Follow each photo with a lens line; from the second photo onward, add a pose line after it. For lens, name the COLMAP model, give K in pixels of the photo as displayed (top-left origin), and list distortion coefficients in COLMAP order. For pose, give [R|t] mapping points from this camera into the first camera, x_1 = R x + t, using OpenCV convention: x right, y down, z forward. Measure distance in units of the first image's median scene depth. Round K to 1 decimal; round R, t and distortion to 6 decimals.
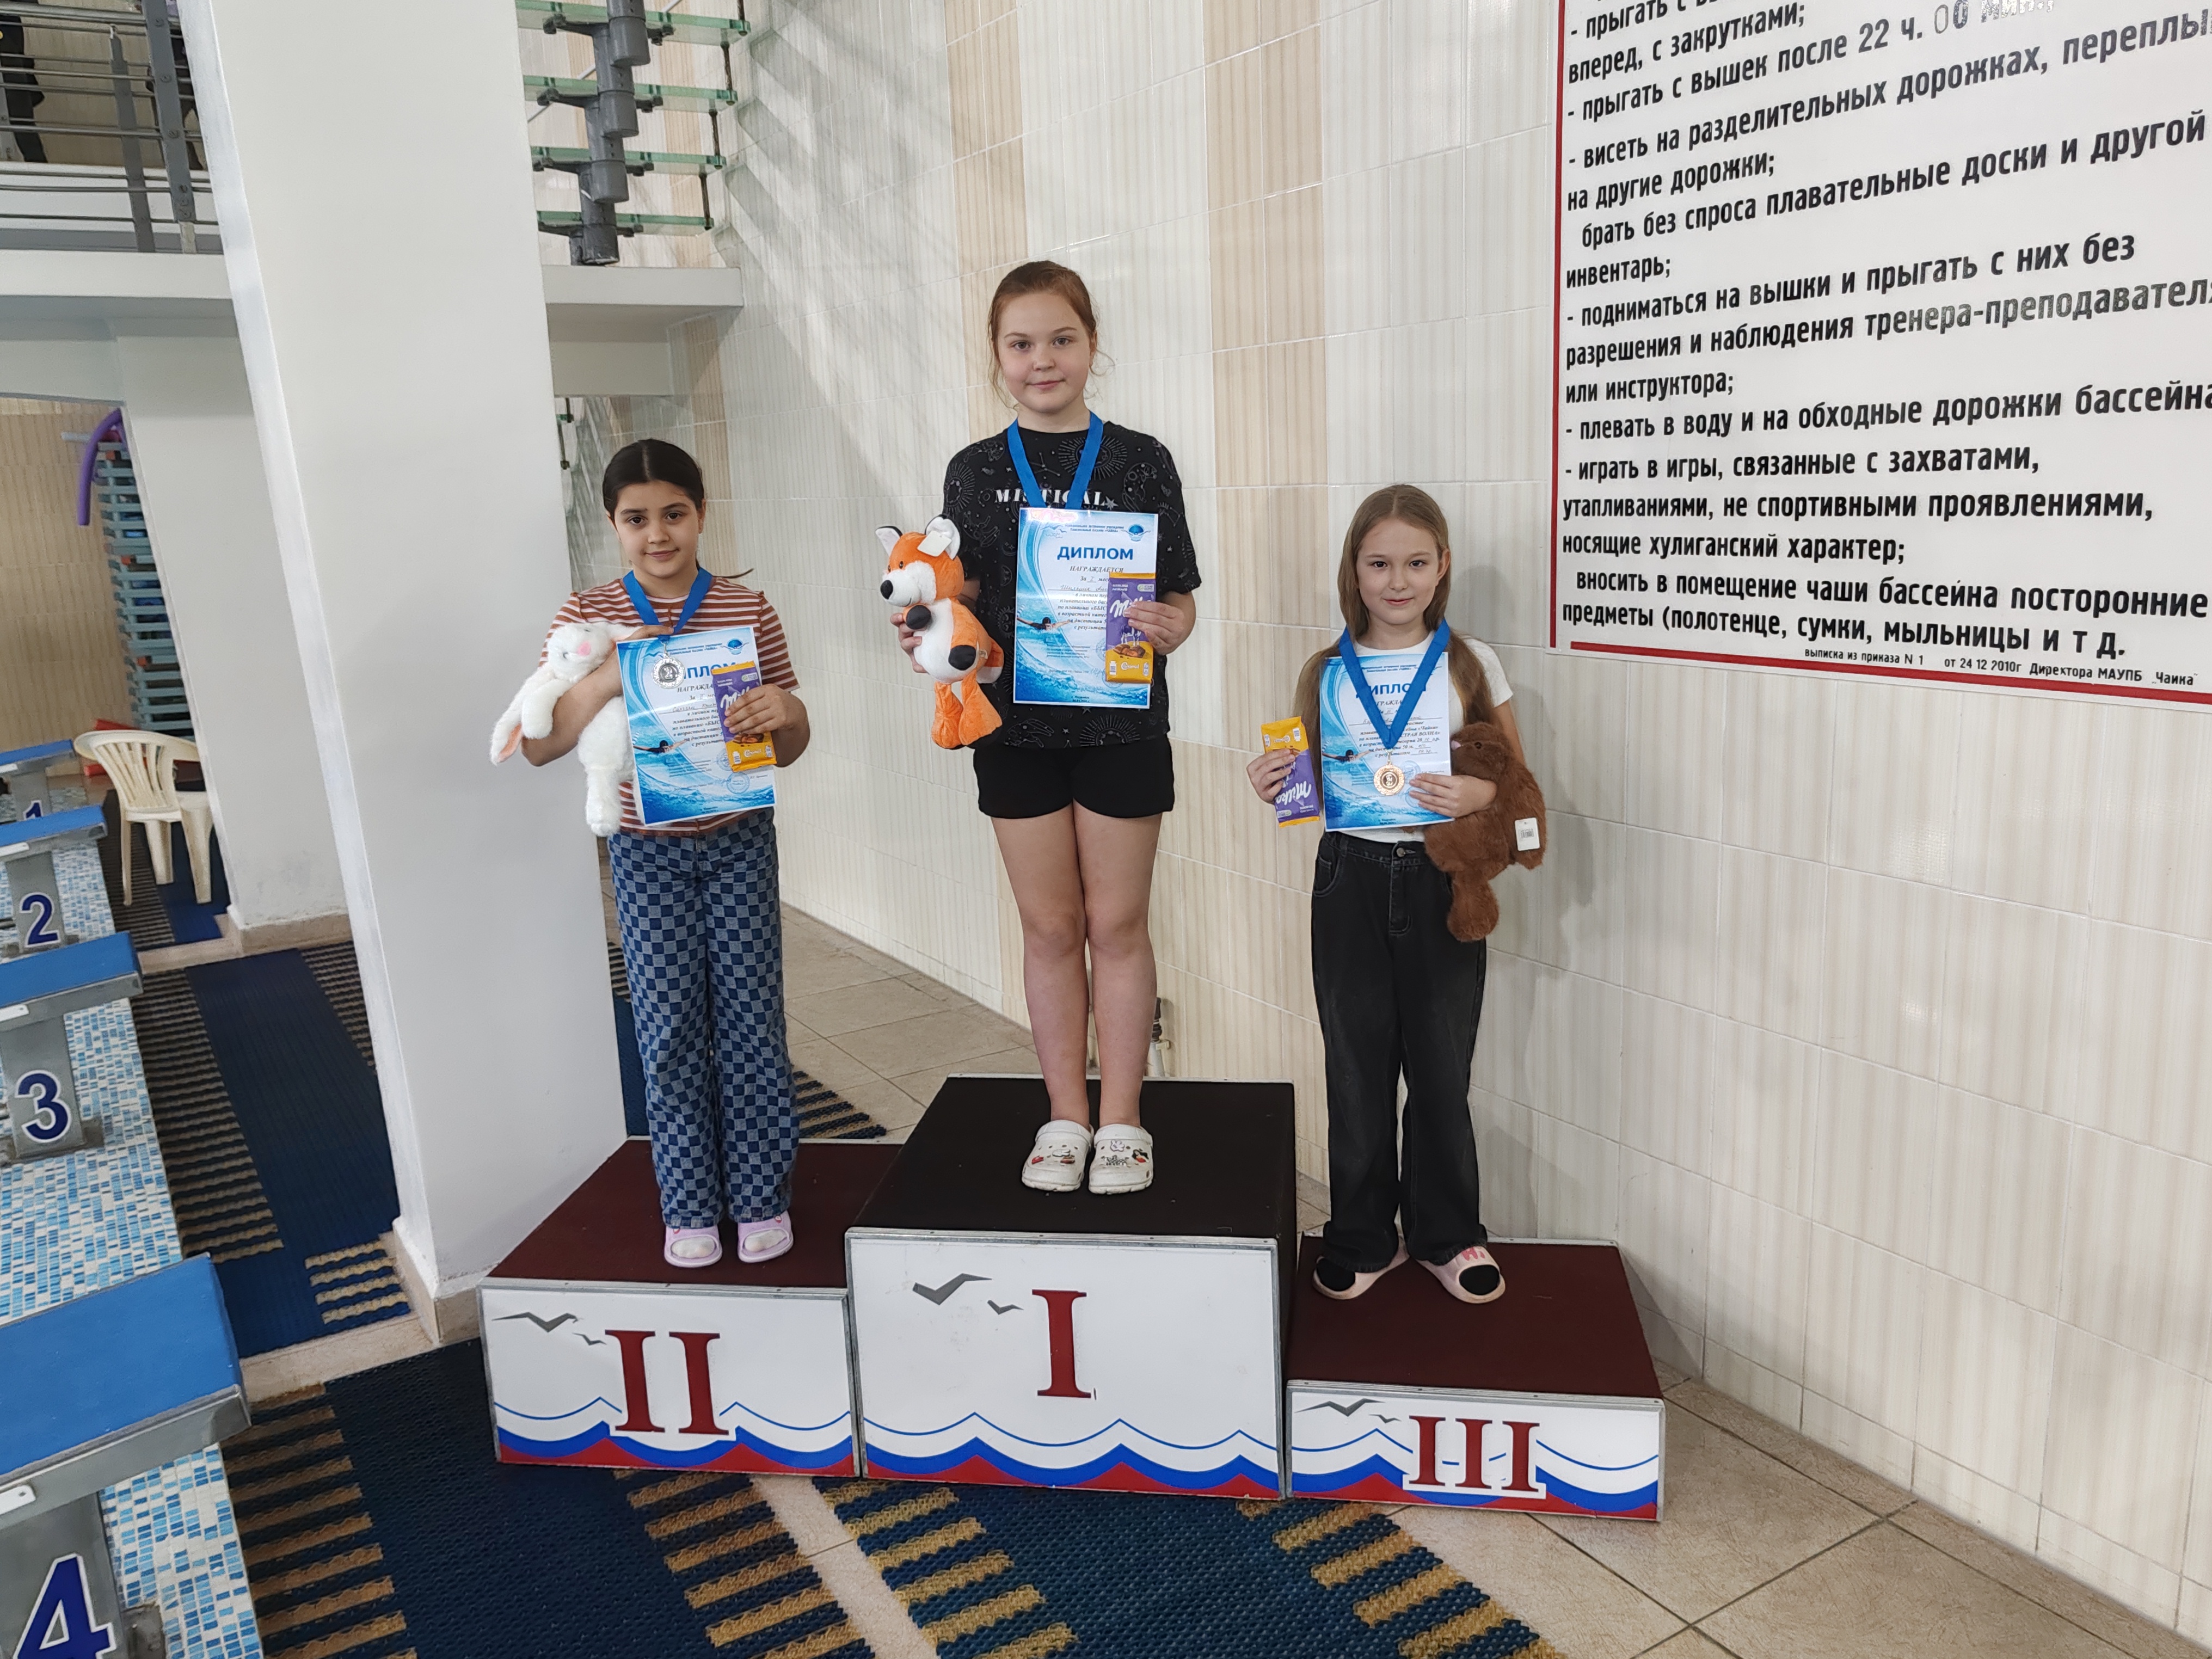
lens RADIAL K [[1698.7, 0, 1098.6], [0, 1698.7, 836.3], [0, 0, 1]] dist [0.039018, -0.034785]
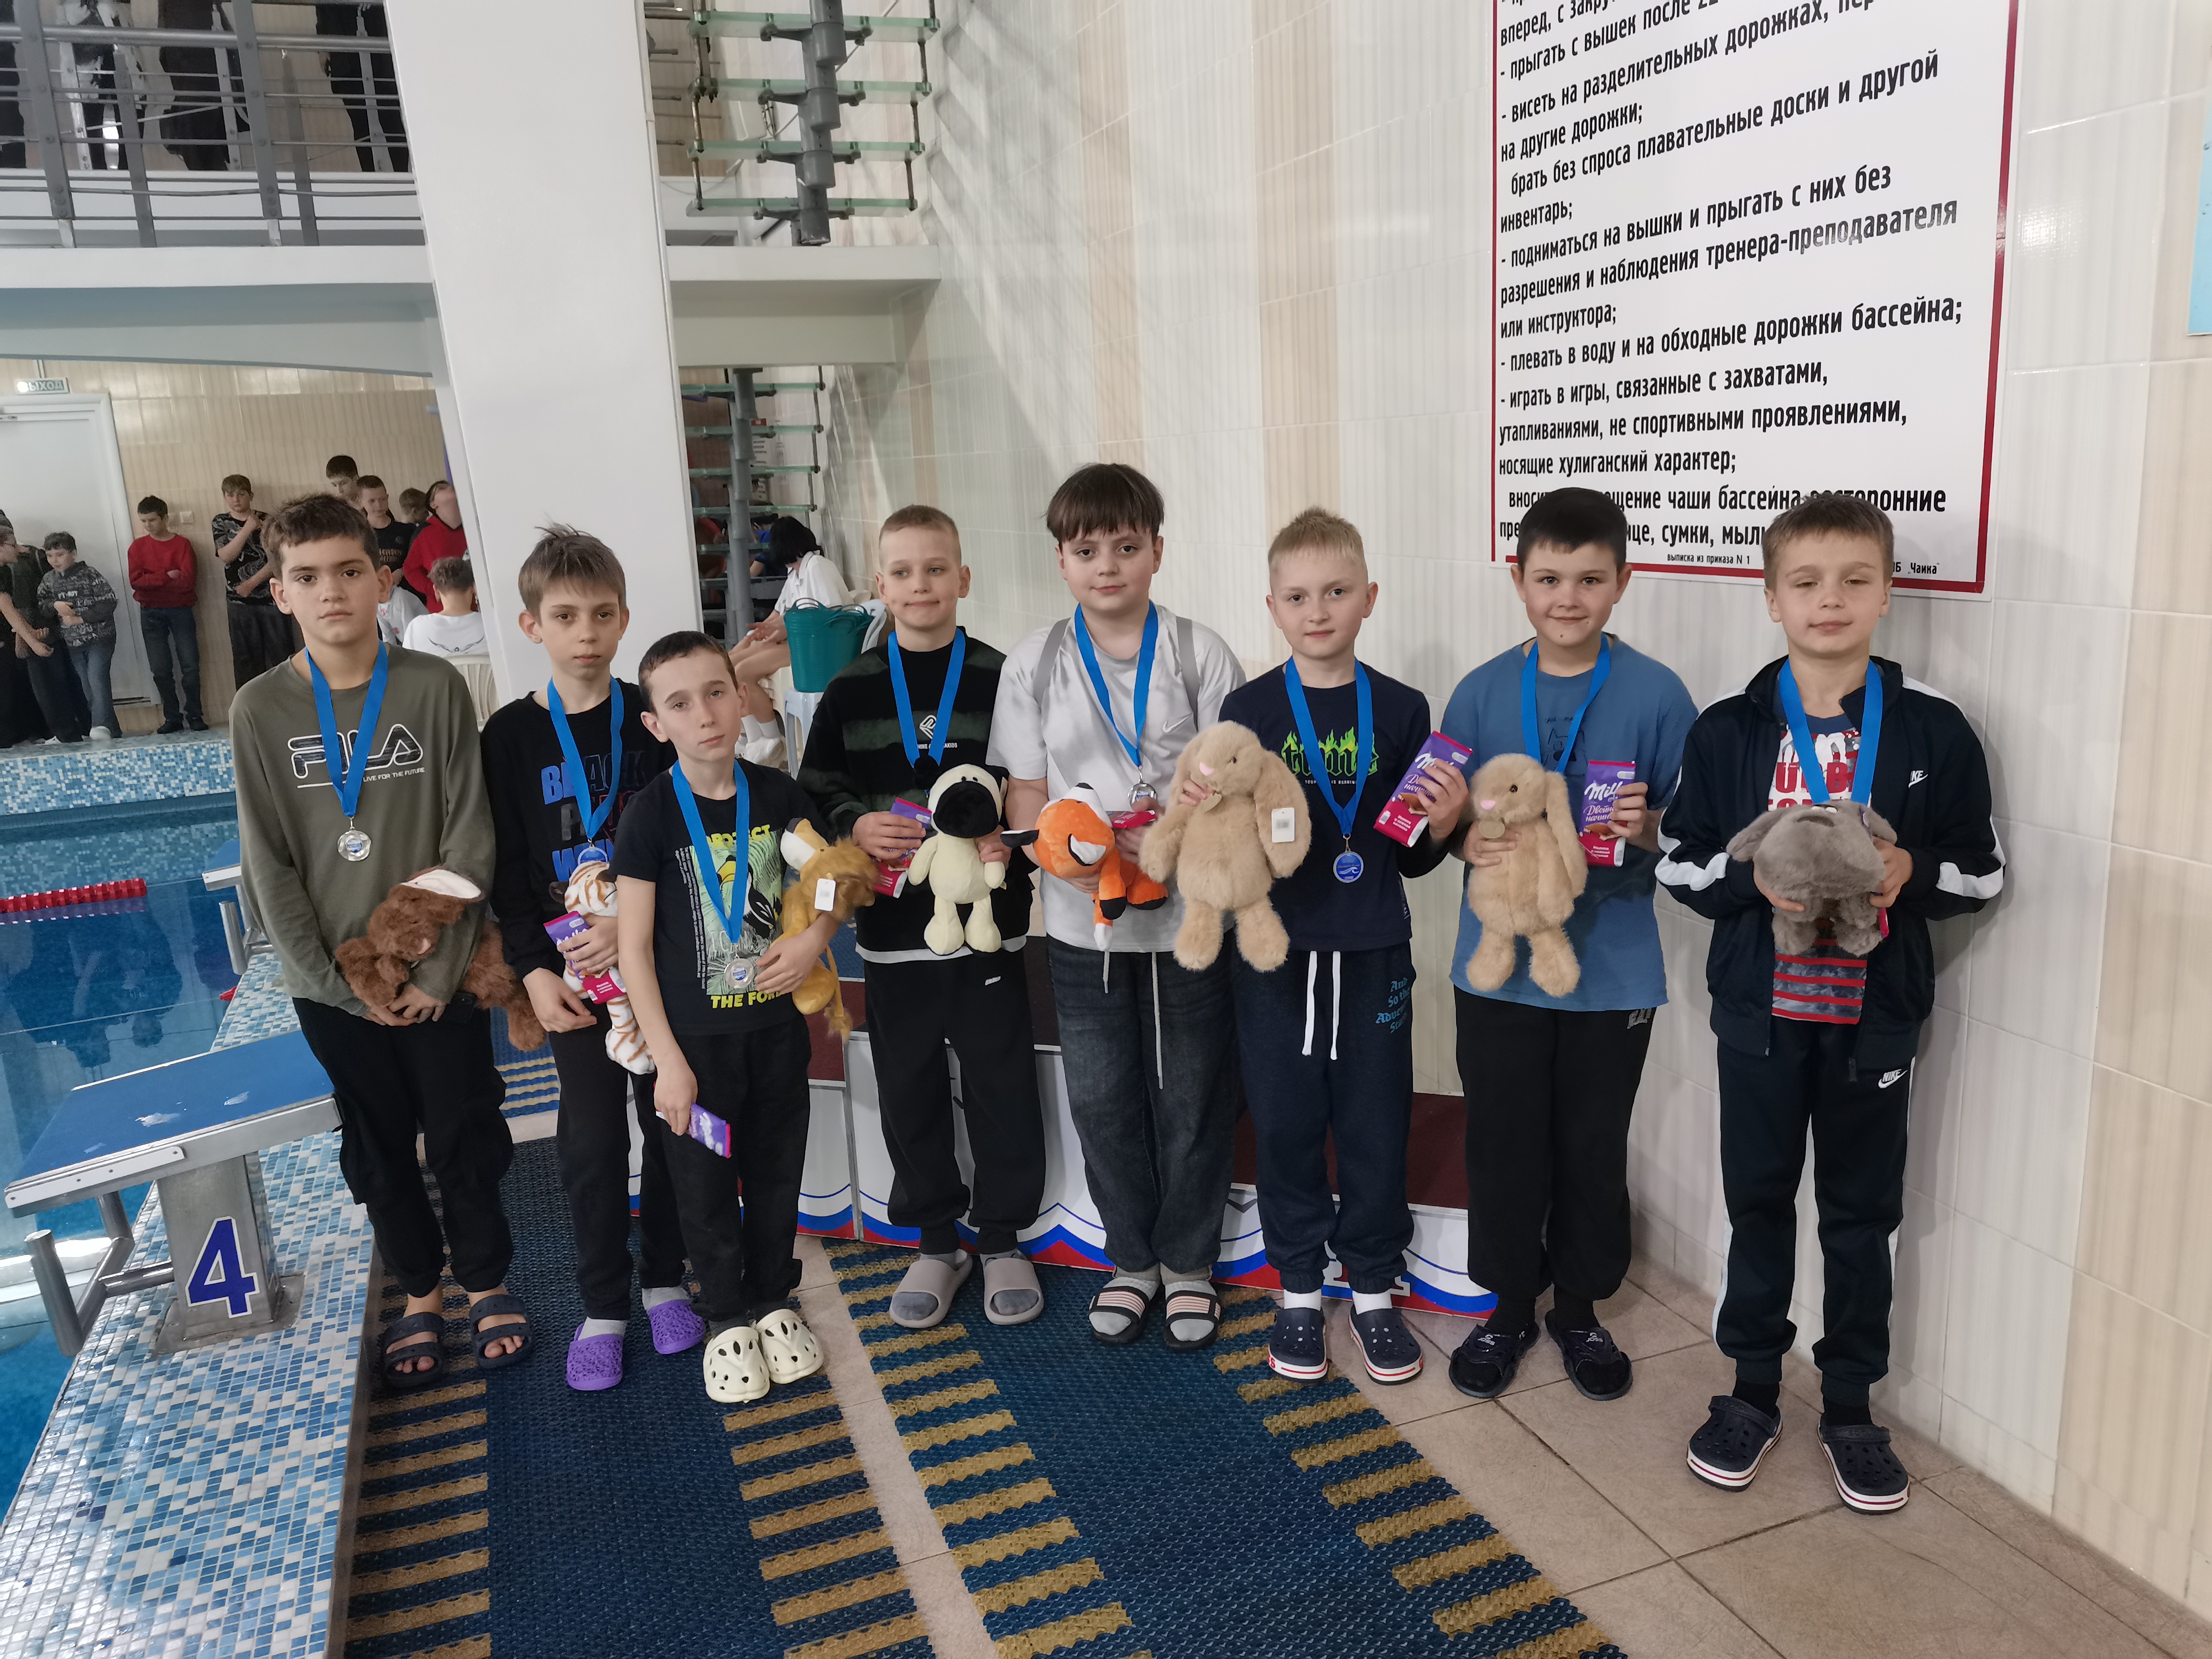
lens RADIAL K [[1654.3, 0, 1105.9], [0, 1654.3, 831.4], [0, 0, 1]] dist [0.108825, -0.152311]
pose [[0.982044, 0.034030, -0.185555, 0.256646], [-0.030936, 0.999330, 0.019544, 0.058738], [0.186096, -0.013453, 0.982439, -0.134760]]
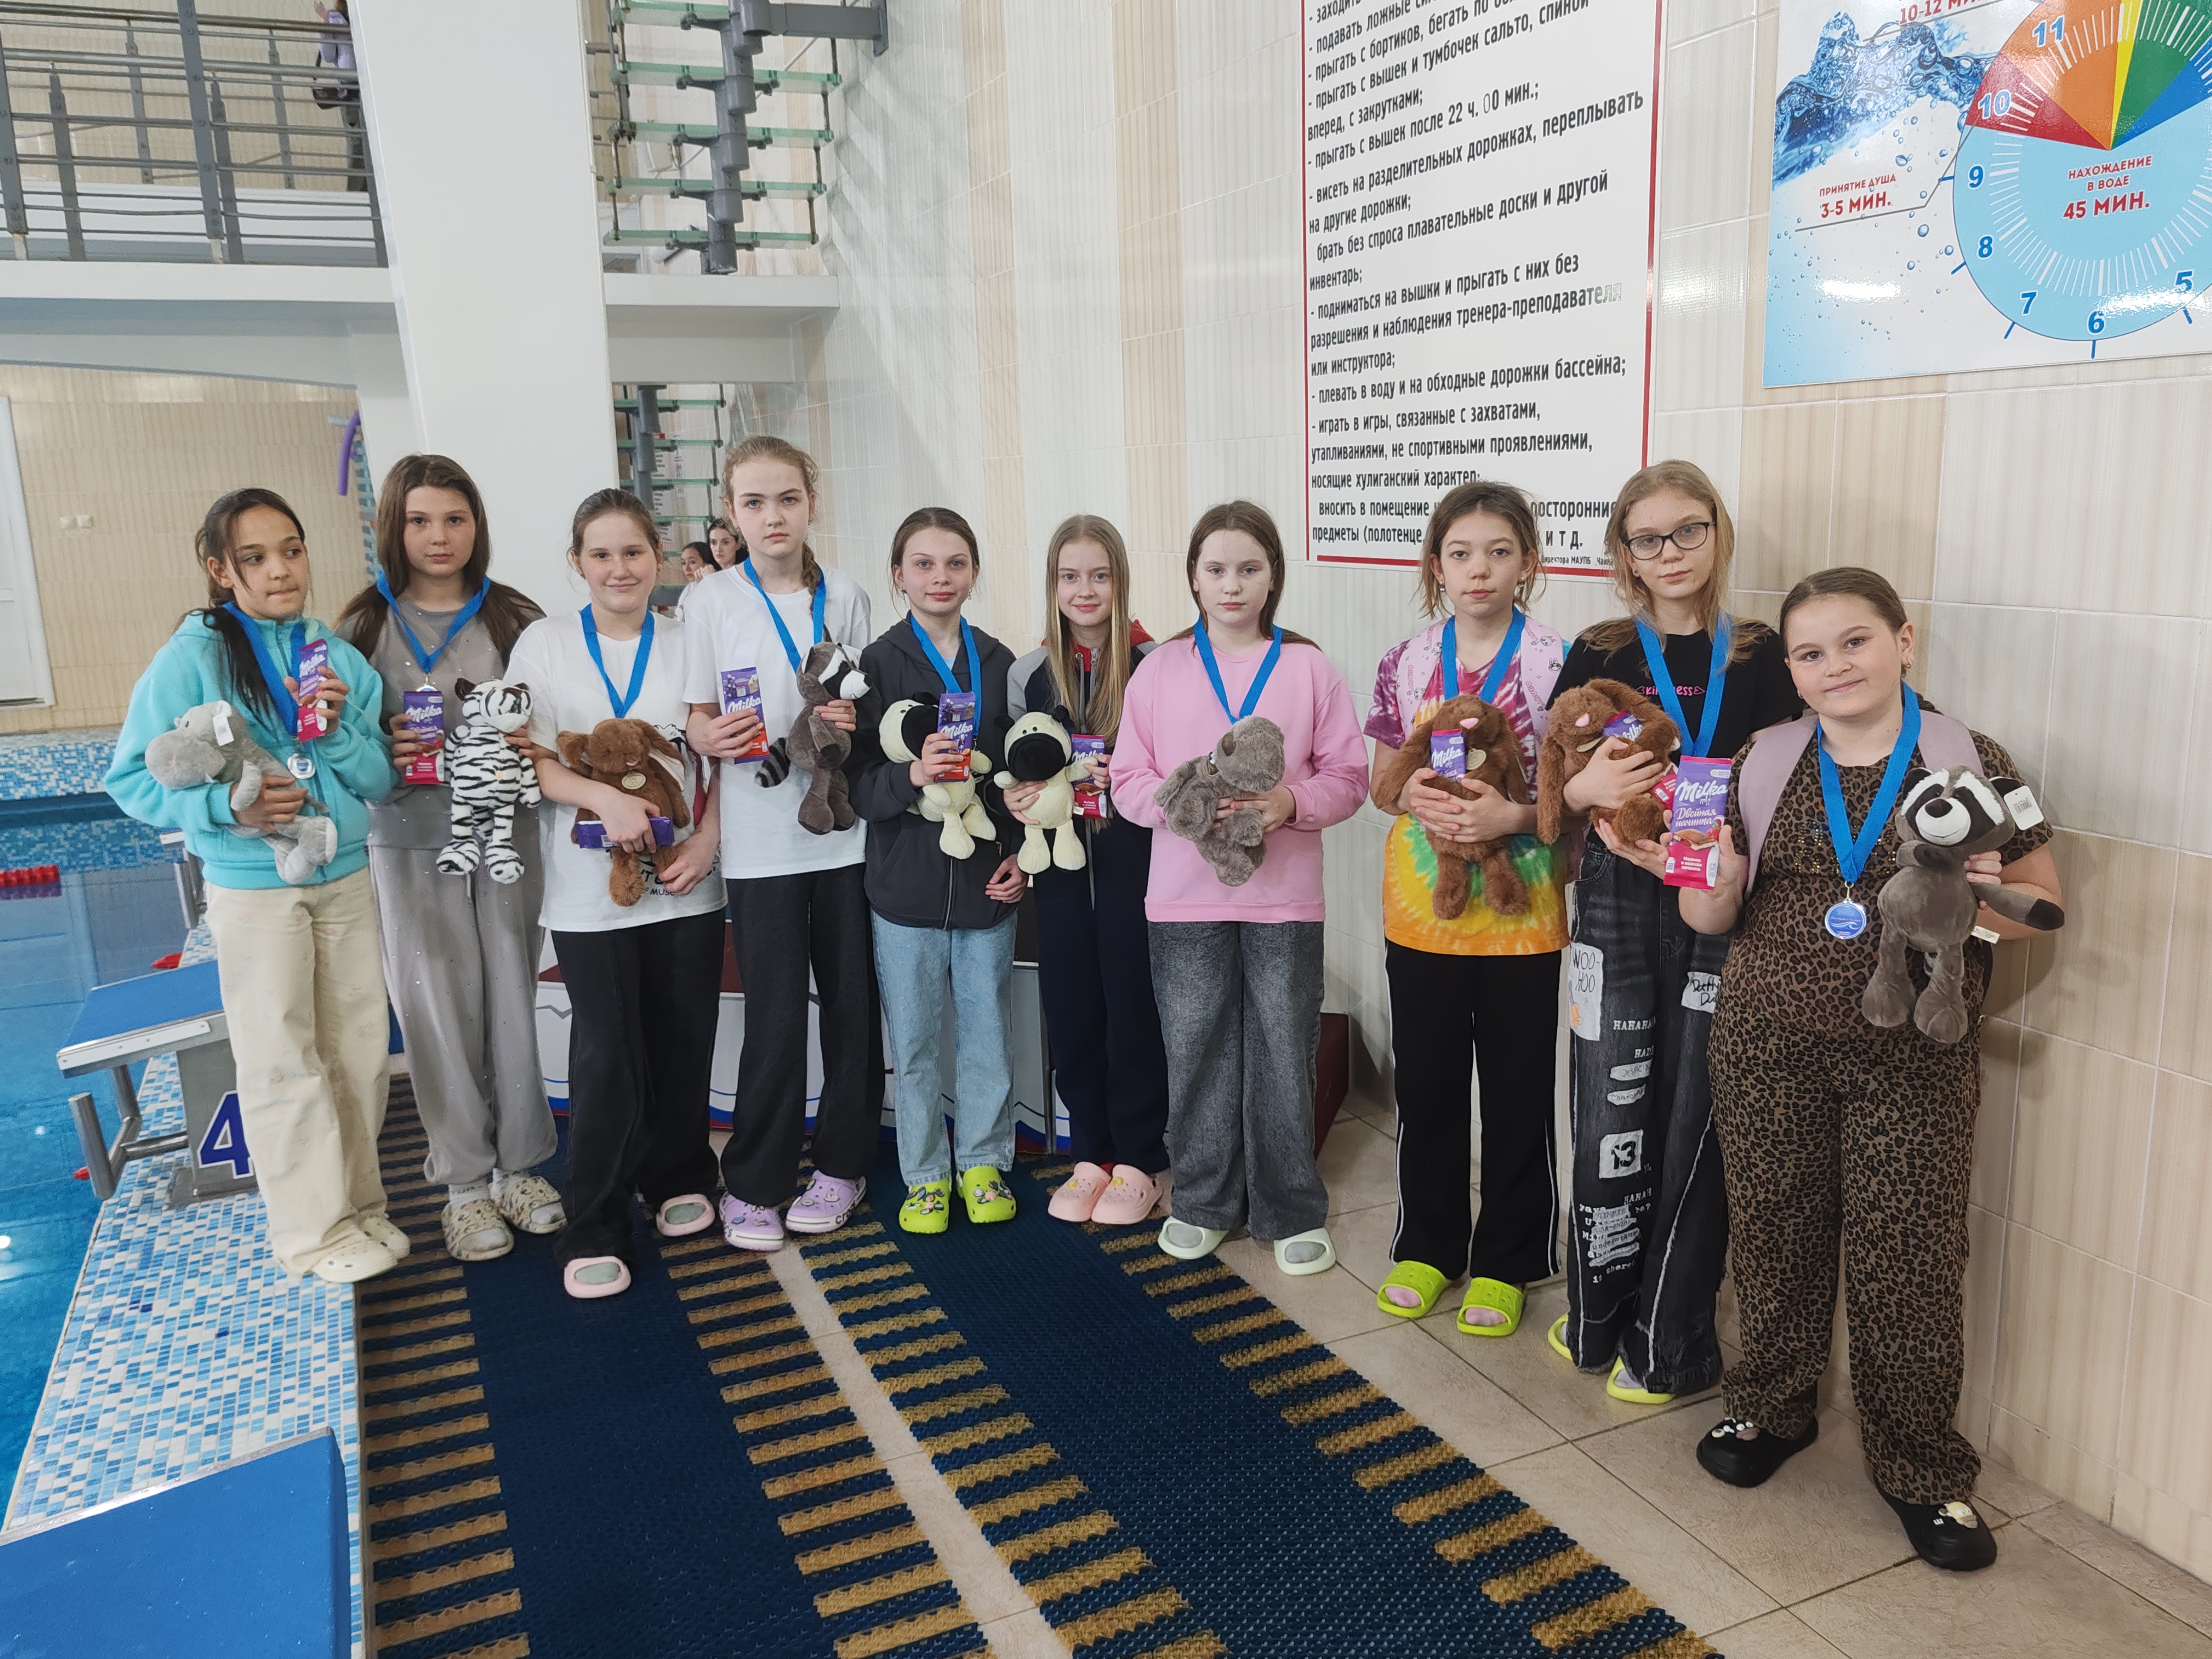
lens RADIAL K [[1707.0, 0, 1099.7], [0, 1707.0, 840.6], [0, 0, 1]] dist [0.009230, 0.007452]
pose [[0.991113, 0.038258, -0.127400, 0.321854], [-0.038220, 0.999266, 0.002742, 0.125916], [0.127412, 0.002151, 0.991848, -0.390442]]
